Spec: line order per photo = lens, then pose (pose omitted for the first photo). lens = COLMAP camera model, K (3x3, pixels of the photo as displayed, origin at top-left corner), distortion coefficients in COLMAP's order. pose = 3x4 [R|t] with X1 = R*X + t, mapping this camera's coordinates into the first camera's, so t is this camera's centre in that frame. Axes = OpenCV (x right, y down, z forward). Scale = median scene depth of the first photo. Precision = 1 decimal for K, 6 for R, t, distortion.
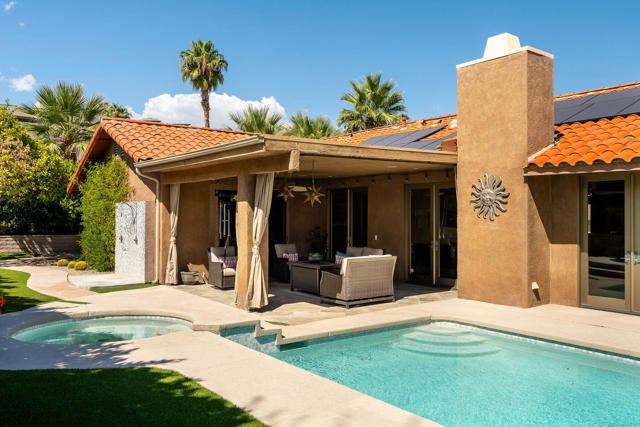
lens RADIAL K [[538.6, 0, 320.0], [0, 538.6, 213.5], [0, 0, 1]] dist [-0.000386, -0.000045]
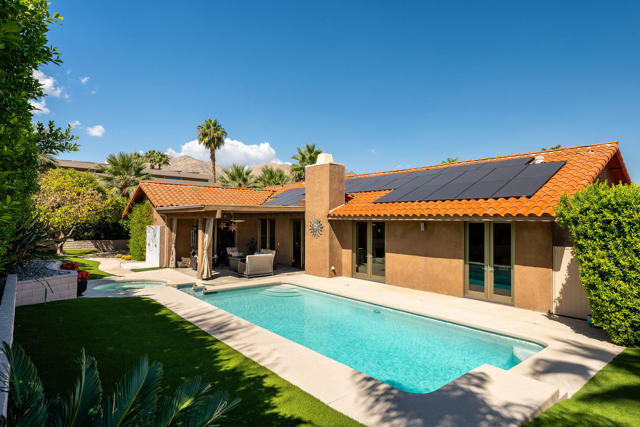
lens RADIAL K [[355.5, 0, 320.0], [0, 355.5, 213.5], [0, 0, 1]] dist [-0.004417, -0.001470]
pose [[0.998386, 0.006749, 0.056382, 0.199627], [-0.005655, 0.999793, -0.019551, -0.048591], [-0.056502, 0.019201, 0.998218, -0.363434]]
